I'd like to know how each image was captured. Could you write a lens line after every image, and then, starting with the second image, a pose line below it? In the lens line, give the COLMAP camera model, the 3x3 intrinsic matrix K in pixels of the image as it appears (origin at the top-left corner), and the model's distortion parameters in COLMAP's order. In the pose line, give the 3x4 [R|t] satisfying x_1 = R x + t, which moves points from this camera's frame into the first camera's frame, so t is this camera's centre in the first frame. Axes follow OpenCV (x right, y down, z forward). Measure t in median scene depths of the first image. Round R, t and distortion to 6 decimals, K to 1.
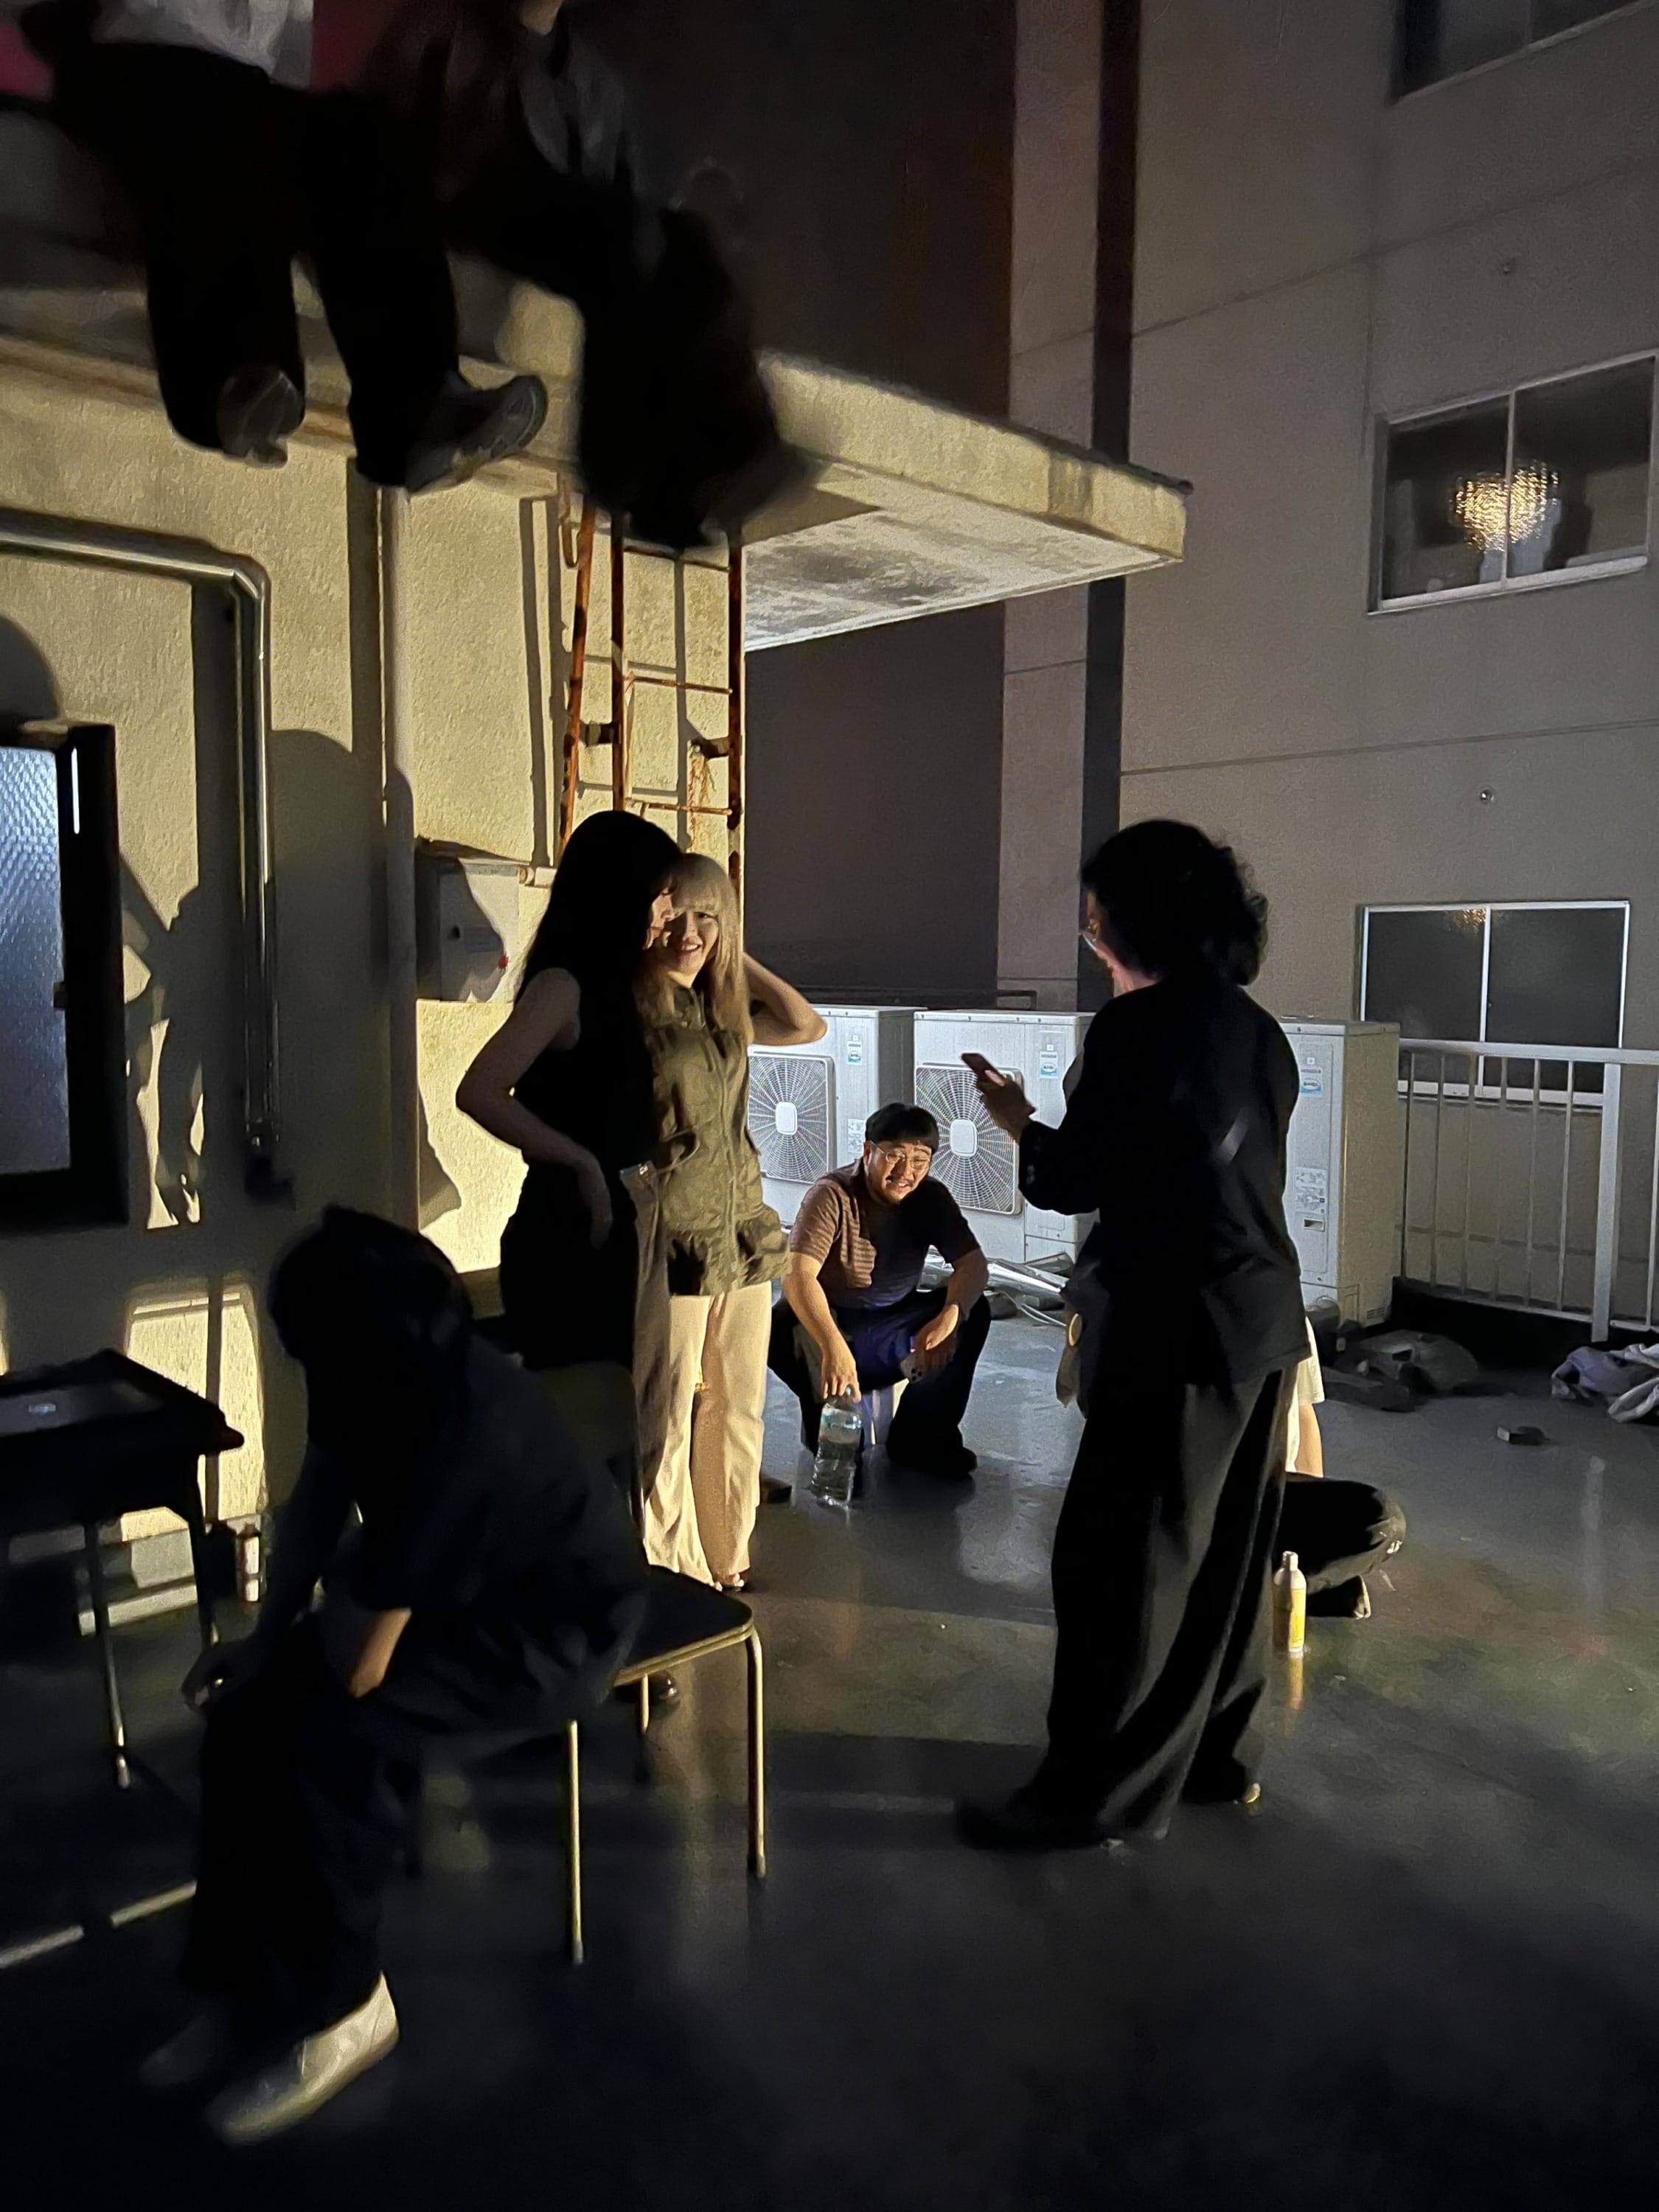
lens RADIAL K [[1700.1, 0, 861.4], [0, 1700.1, 1150.7], [0, 0, 1]] dist [0.001779, 0.005153]
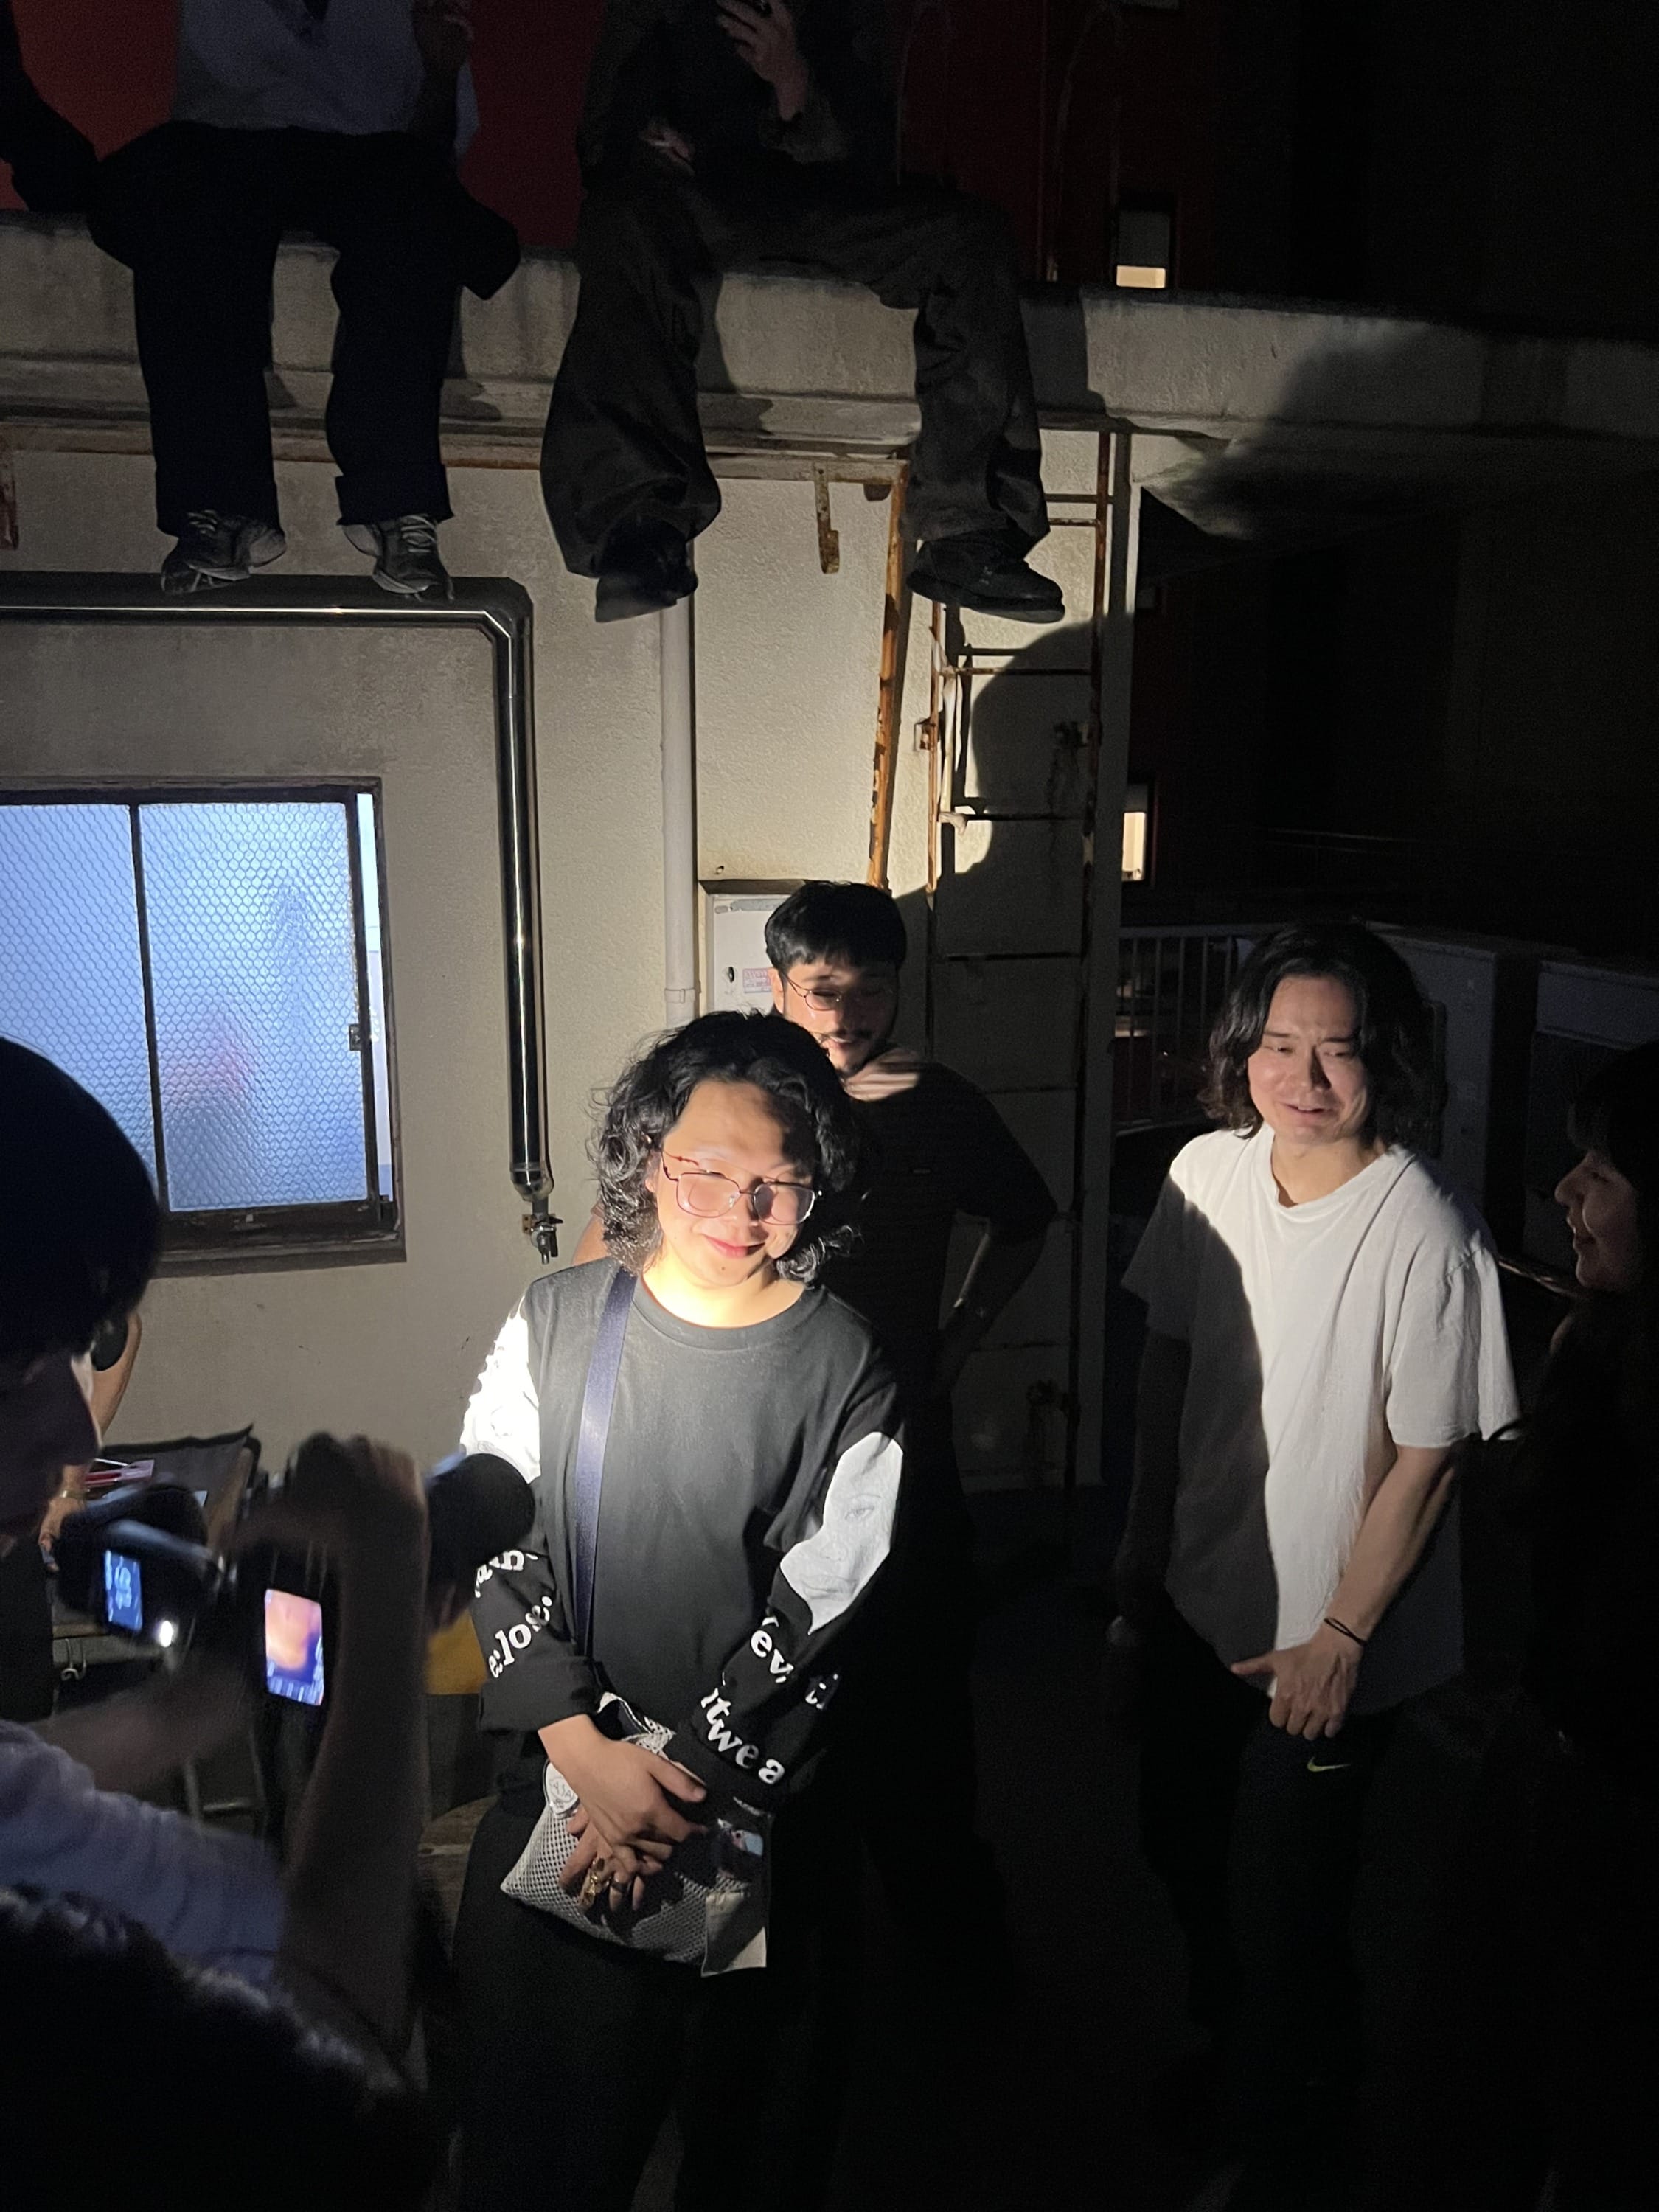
lens RADIAL K [[1687.8, 0, 808.7], [0, 1687.8, 1088.2], [0, 0, 1]] dist [0.057223, -0.079937]
pose [[0.869541, 0.083857, -0.486690, 0.231489], [-0.044993, 0.994832, 0.091025, -0.139976], [0.491808, -0.057253, 0.868820, 0.202069]]
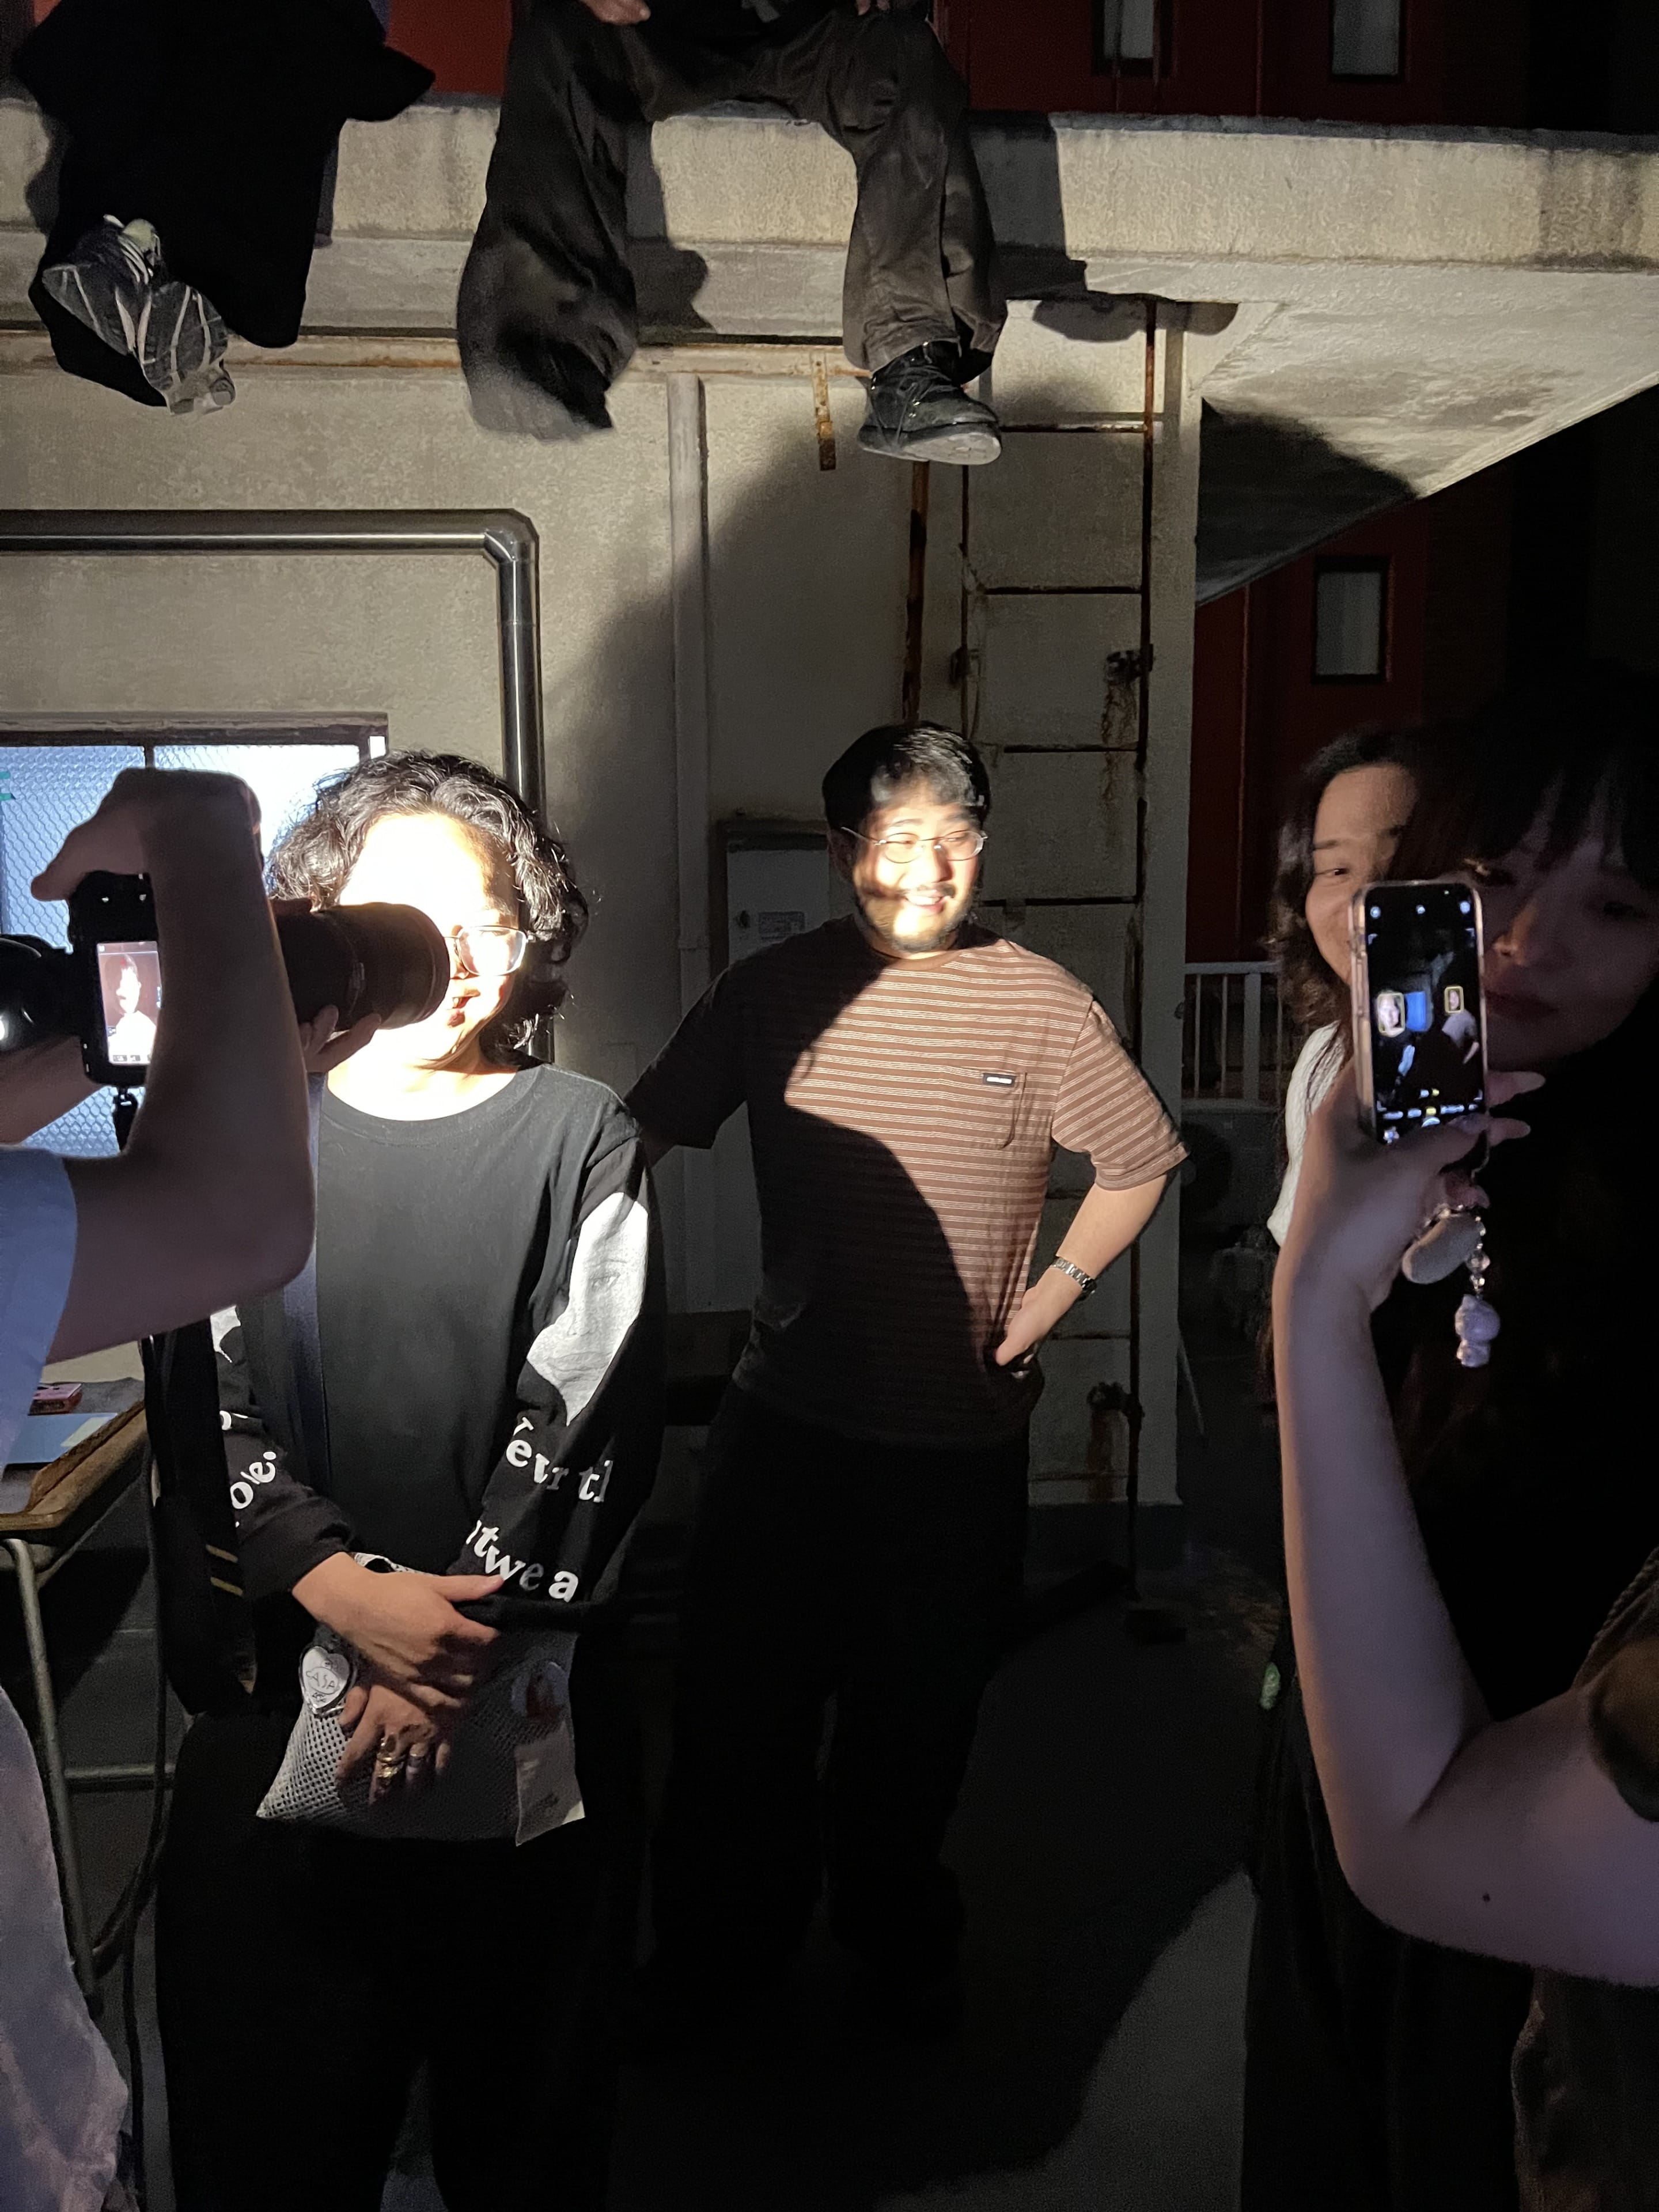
lens RADIAL K [[1687.8, 0, 808.7], [0, 1687.8, 1088.2], [0, 0, 1]] dist [0.057223, -0.079937]
pose [[0.790077, 0.059606, -0.610103, 0.293976], [-0.048686, 0.998219, 0.034475, -0.066563], [0.611072, 0.002465, 0.791571, 0.310970]]
